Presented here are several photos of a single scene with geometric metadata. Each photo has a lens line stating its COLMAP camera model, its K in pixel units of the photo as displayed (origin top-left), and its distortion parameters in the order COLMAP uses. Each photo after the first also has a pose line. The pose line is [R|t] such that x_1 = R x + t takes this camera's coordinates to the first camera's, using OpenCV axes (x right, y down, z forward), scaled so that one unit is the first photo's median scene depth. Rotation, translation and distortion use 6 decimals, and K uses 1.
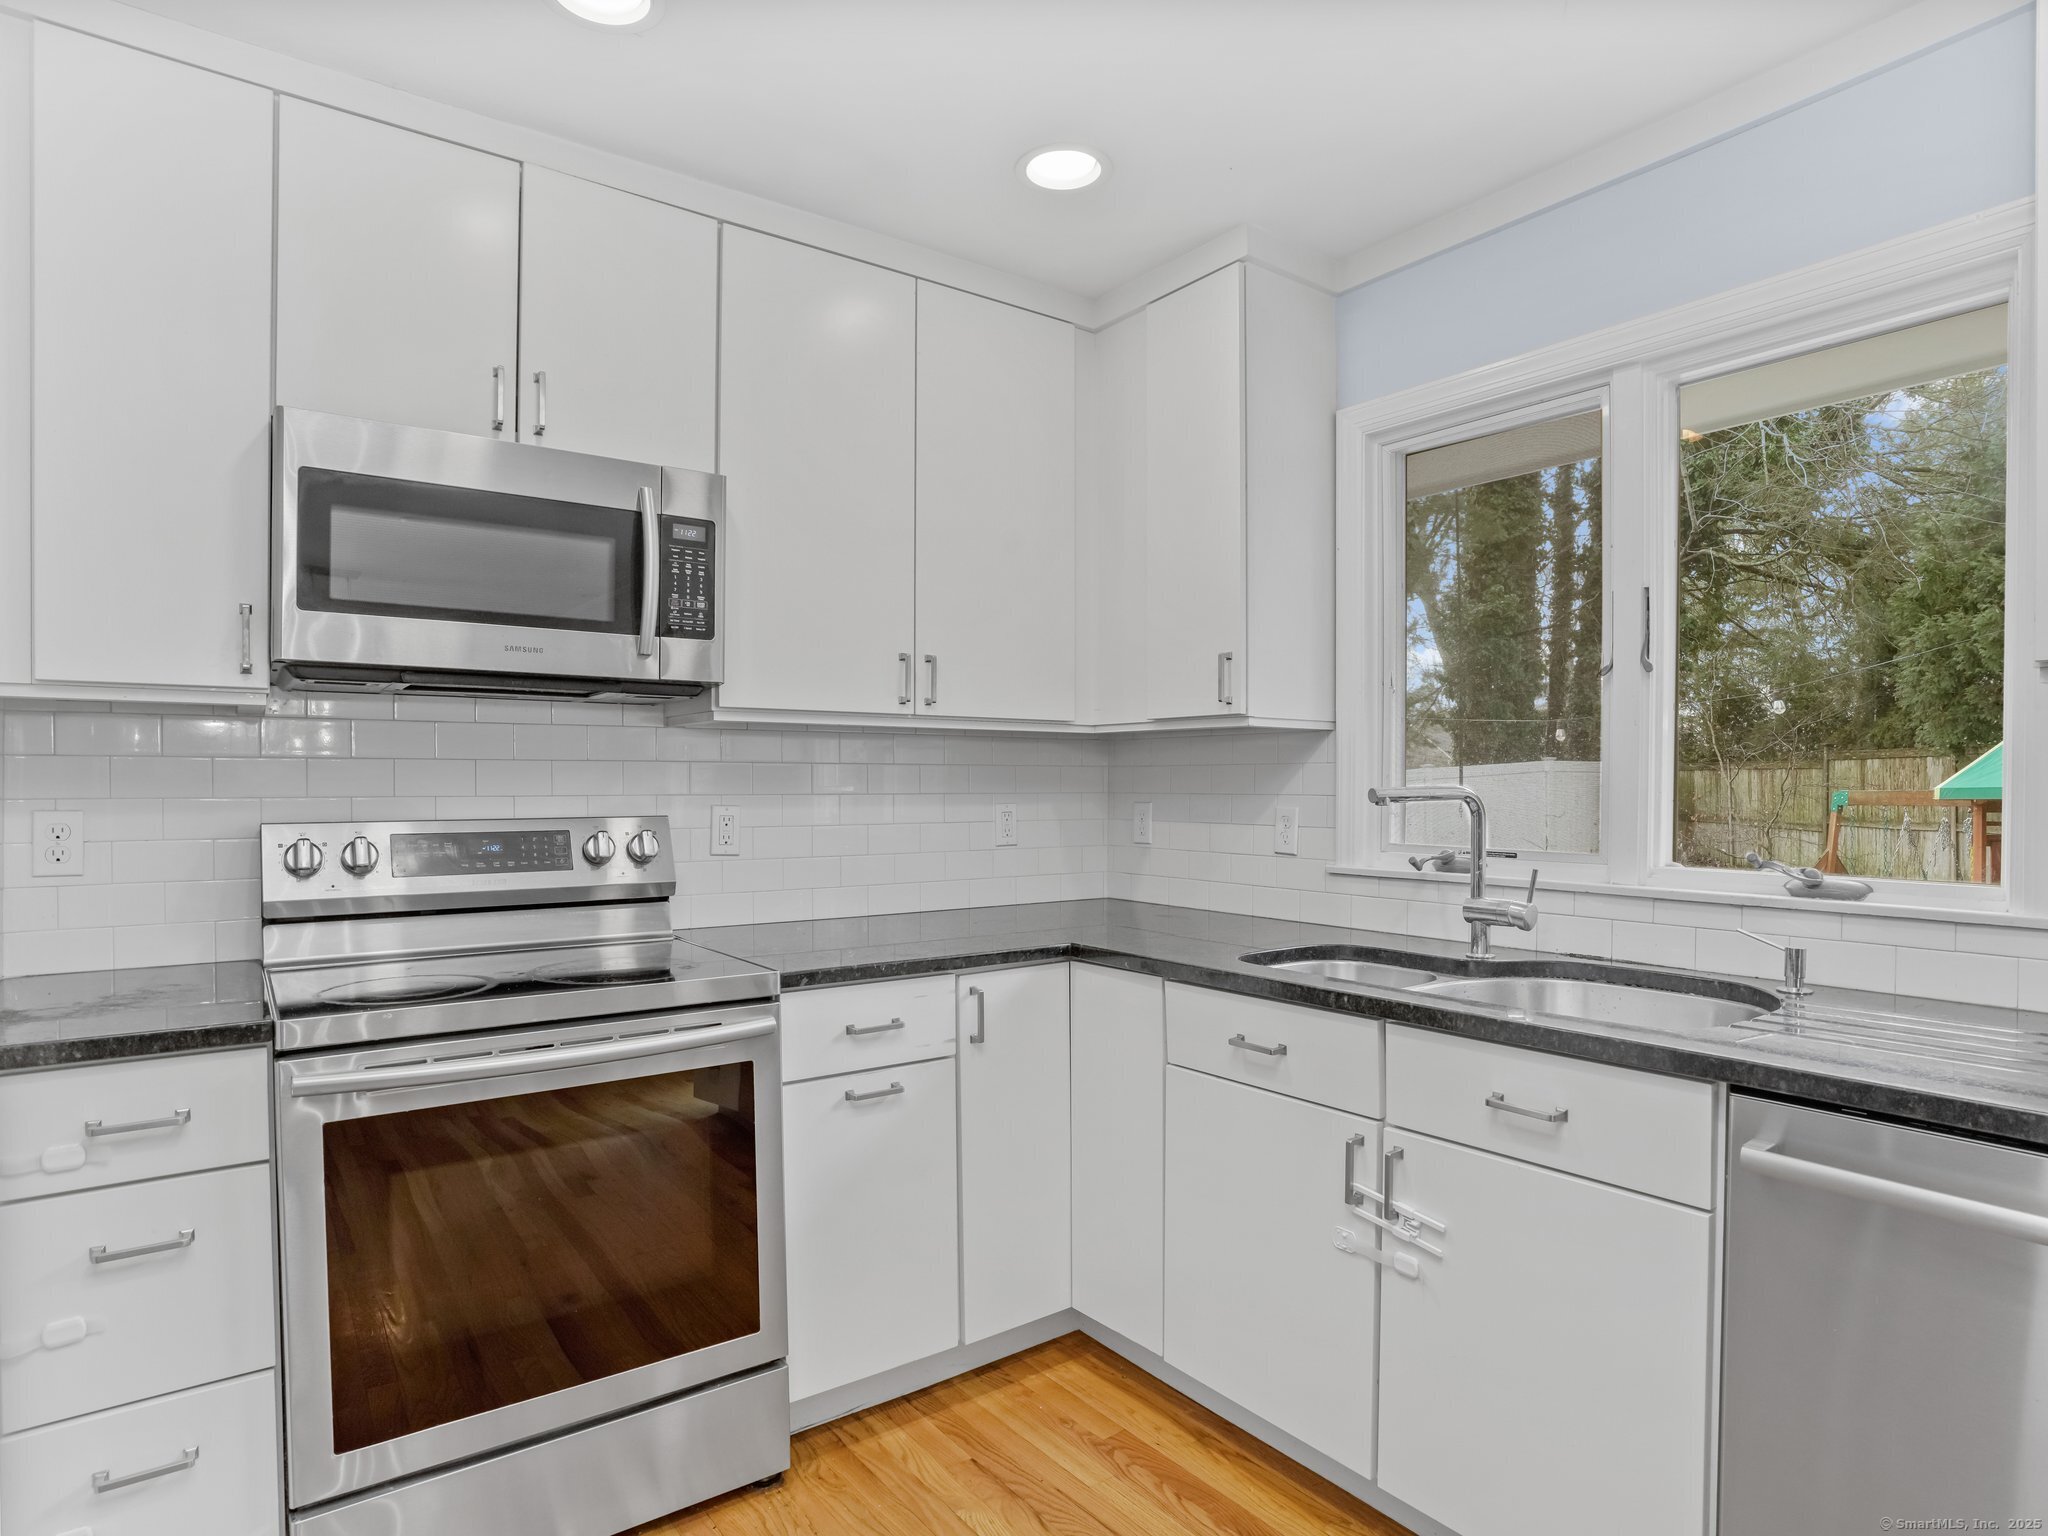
lens RADIAL K [[1142.0, 0, 1028.9], [0, 1142.0, 802.7], [0, 0, 1]] dist [-0.068242, 0.028718]
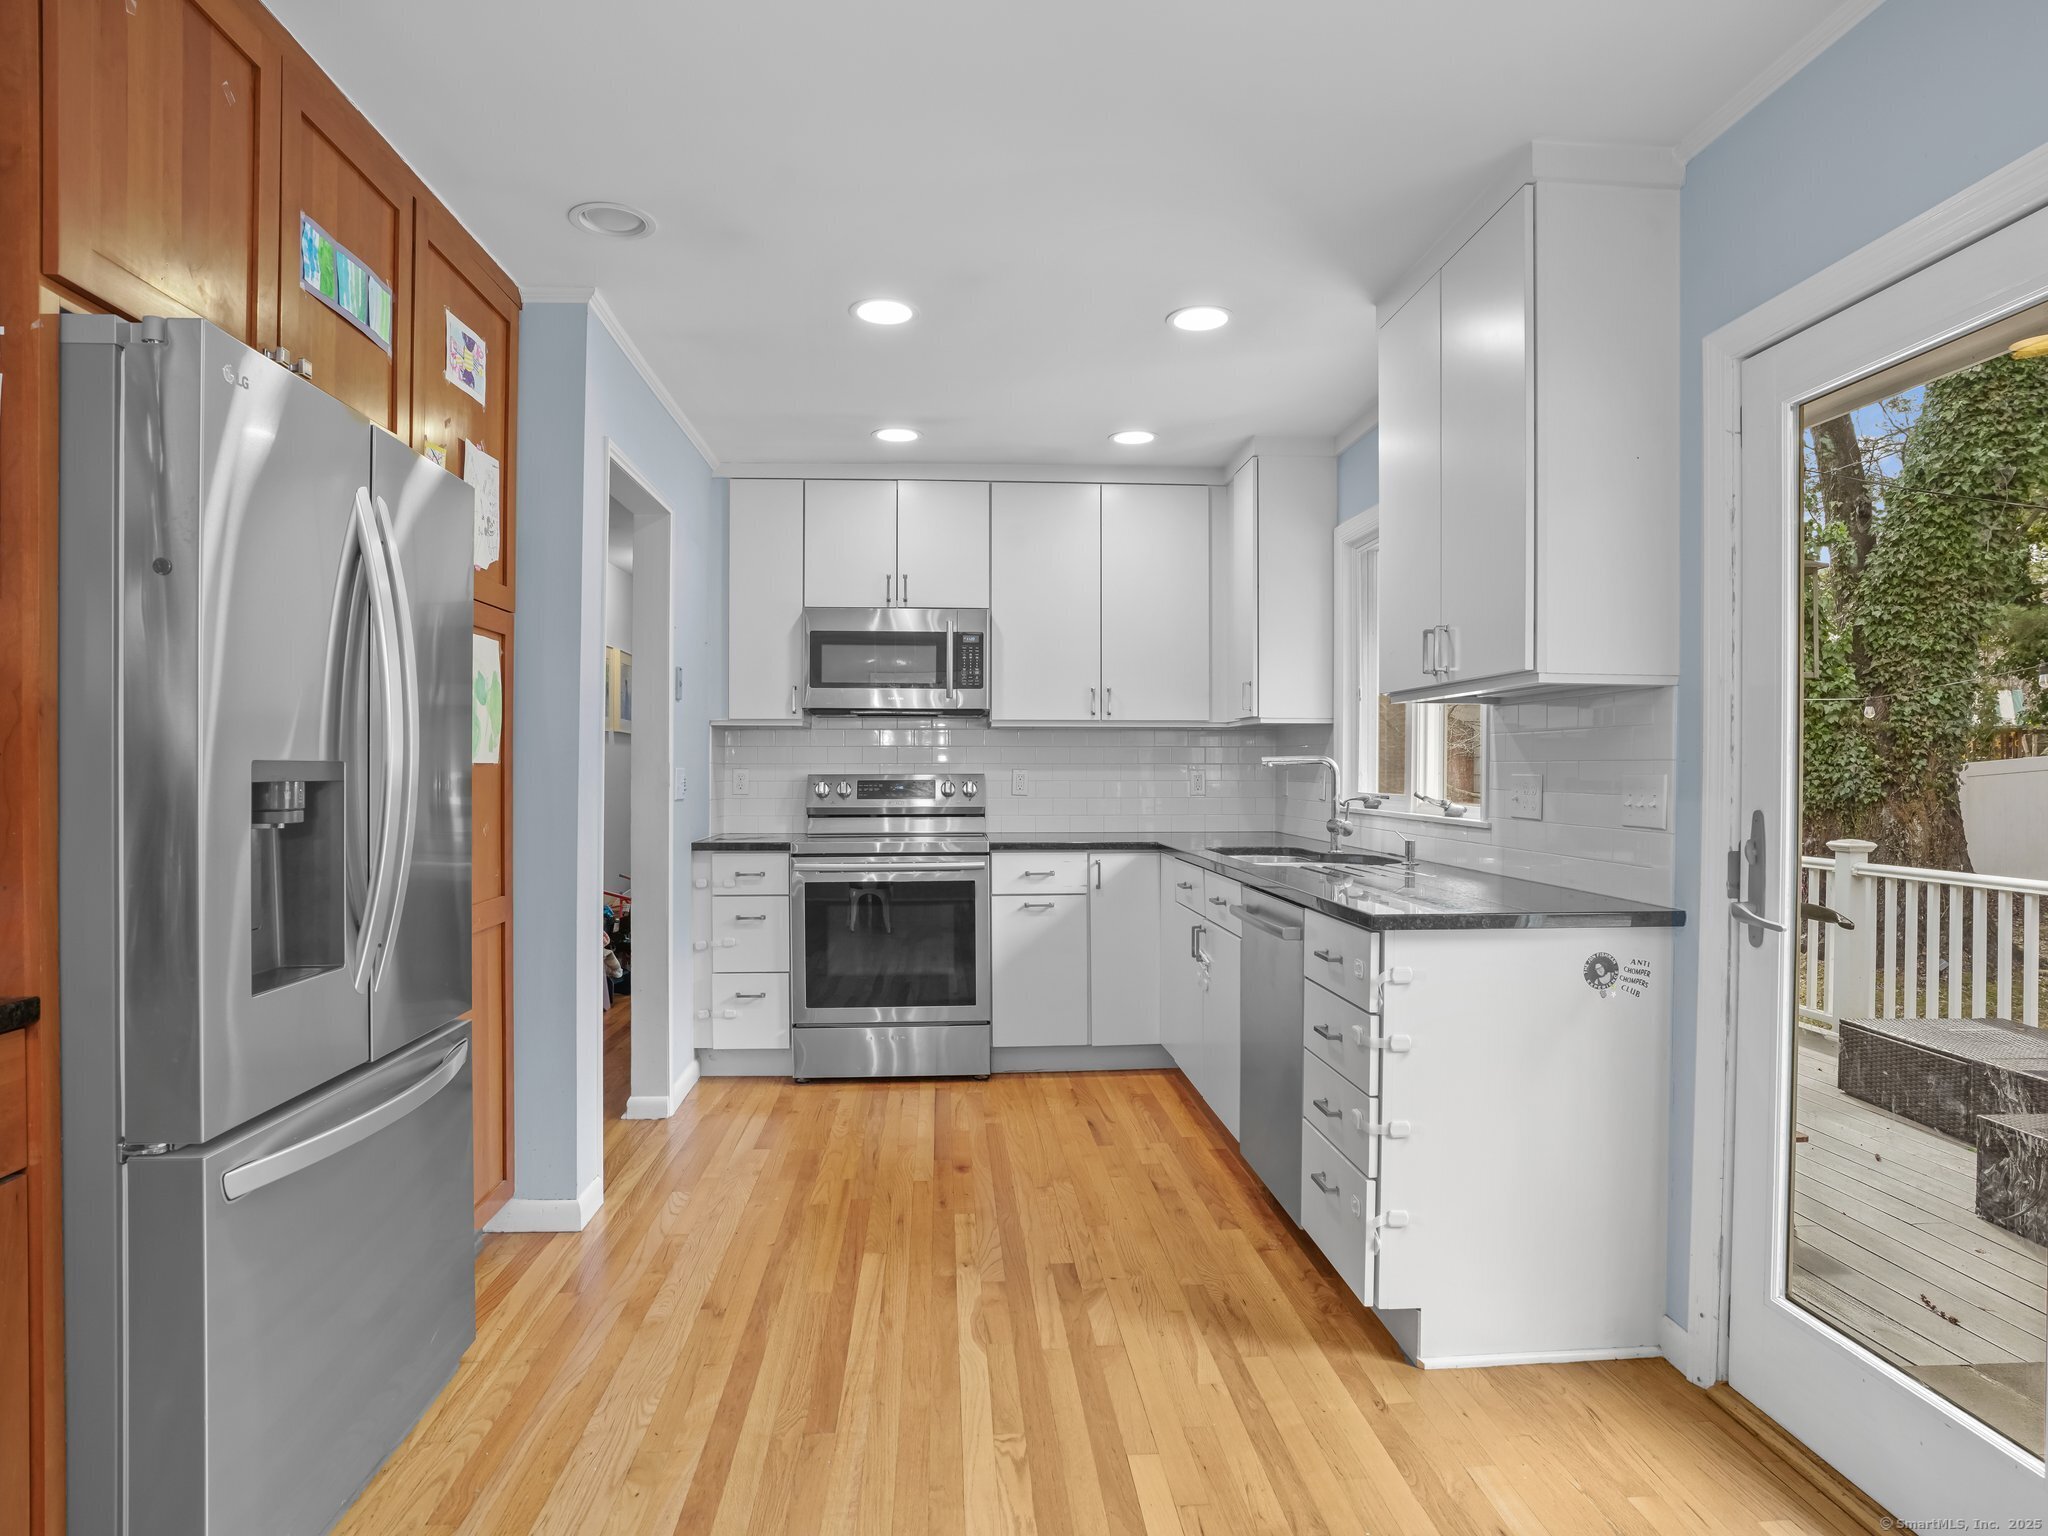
lens RADIAL K [[1222.1, 0, 1020.5], [0, 1222.1, 775.6], [0, 0, 1]] dist [-0.046133, 0.021309]
pose [[0.841675, 0.003085, -0.539976, 1.005505], [-0.009268, 0.999919, -0.008734, 0.036735], [0.539905, 0.012356, 0.841635, -0.868517]]
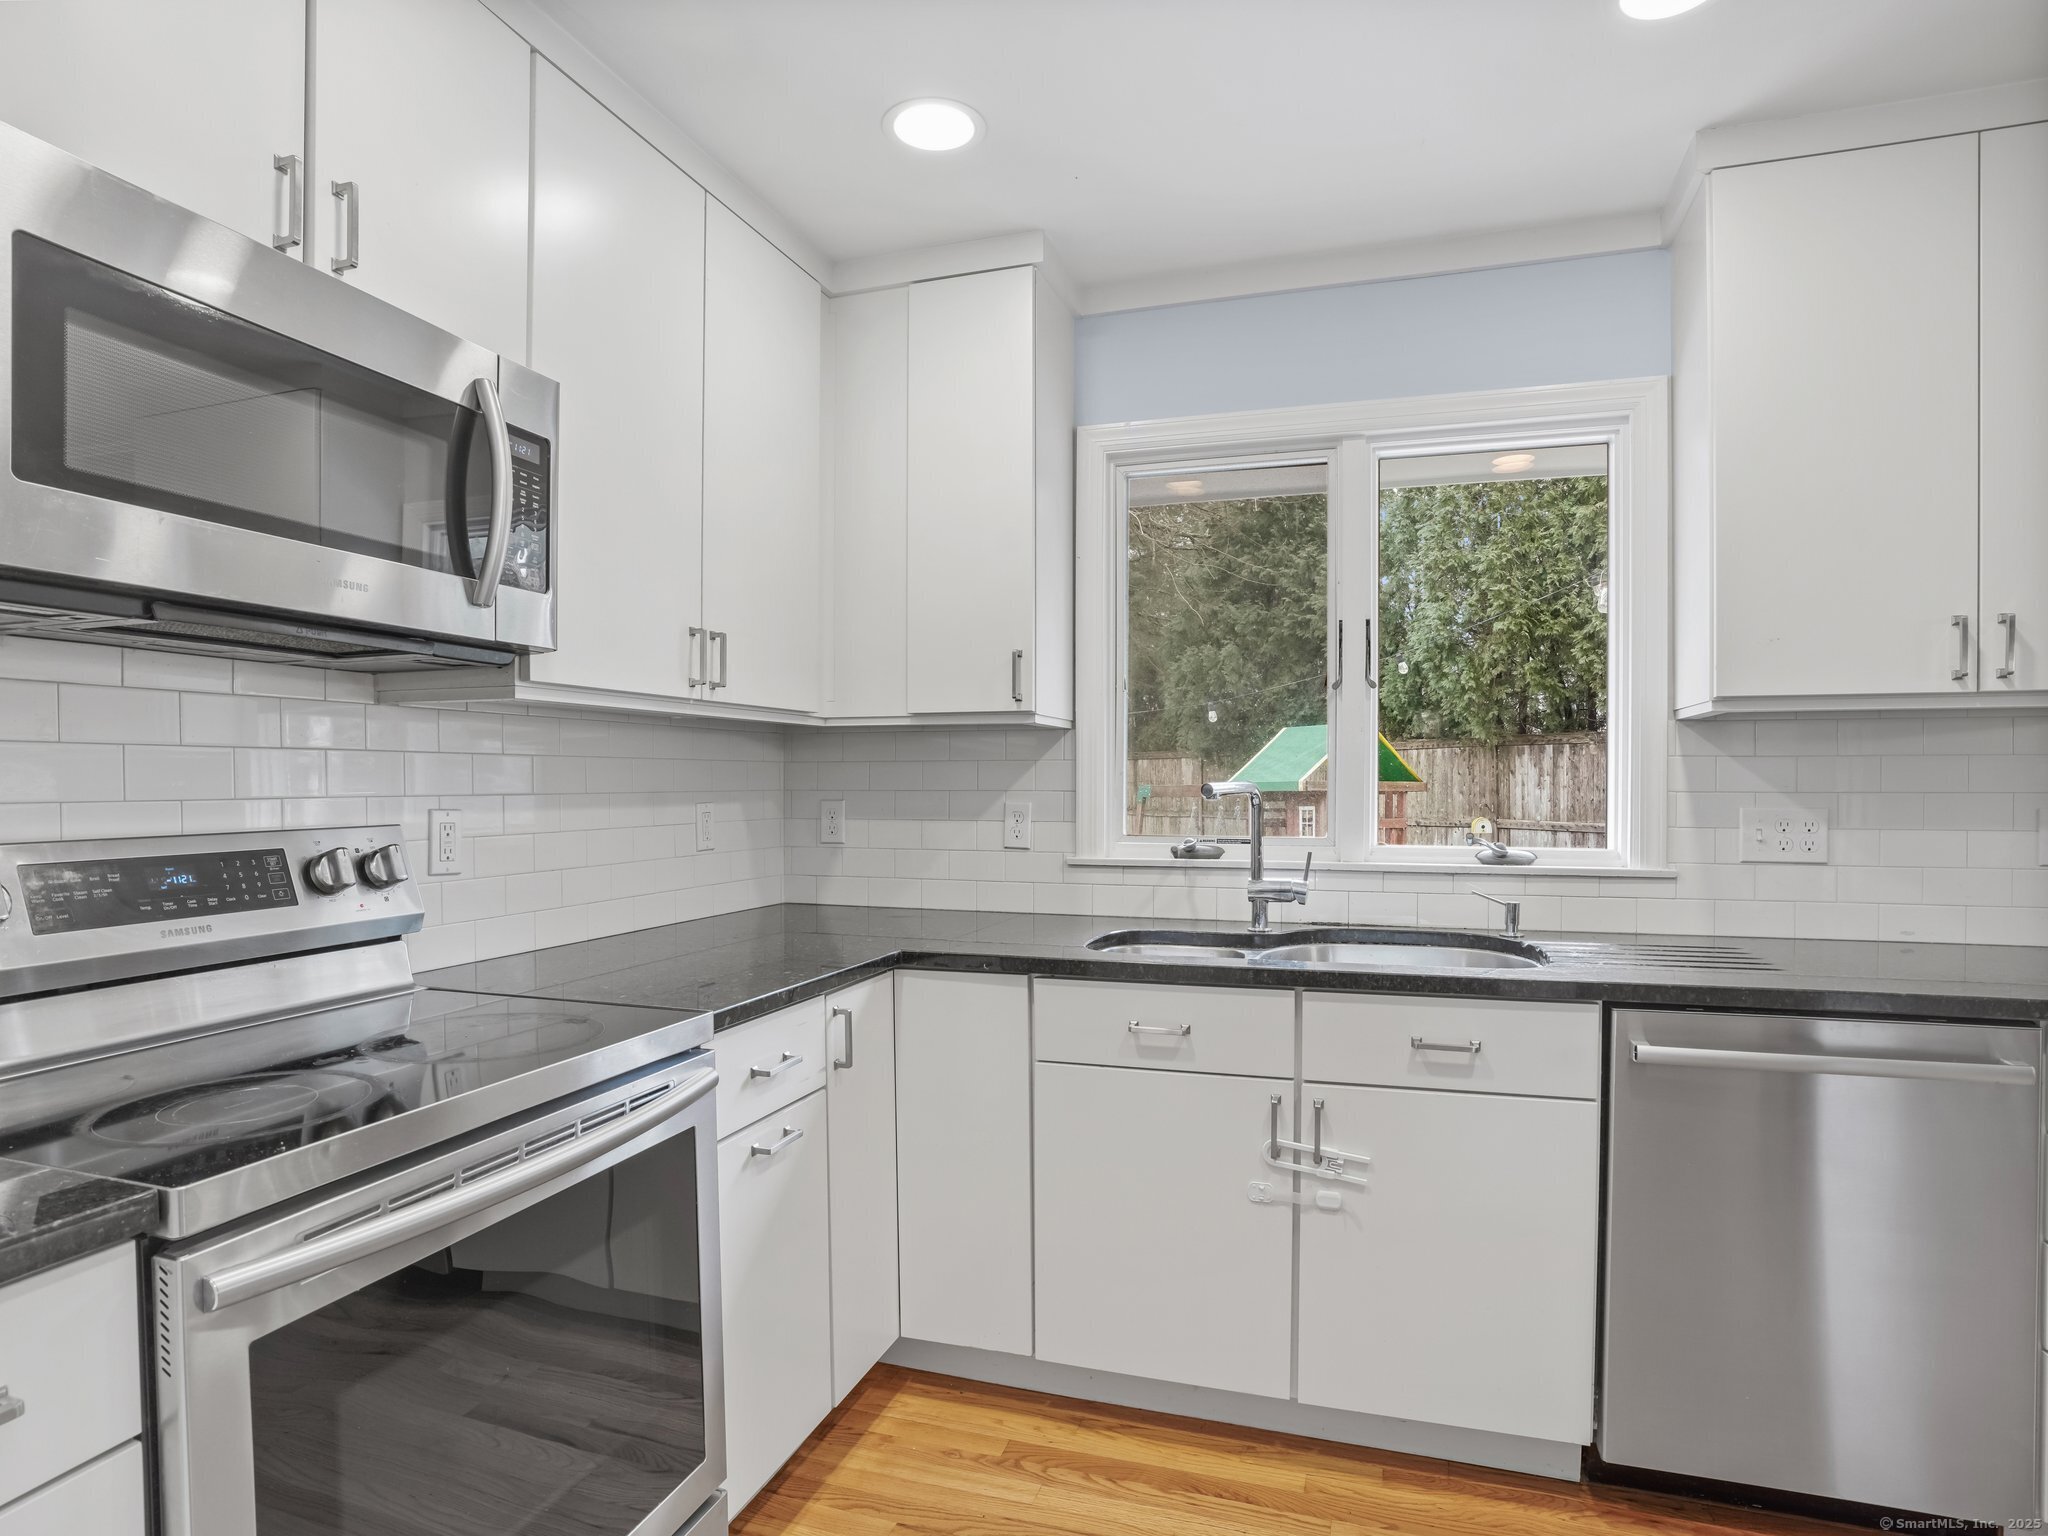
lens RADIAL K [[1142.0, 0, 1026.0], [0, 1142.0, 802.7], [0, 0, 1]] dist [-0.068242, 0.028718]
pose [[0.815642, -0.012494, 0.578422, -0.457445], [0.010797, 0.999921, 0.006374, -0.003364], [-0.578456, 0.001046, 0.815713, 0.190802]]
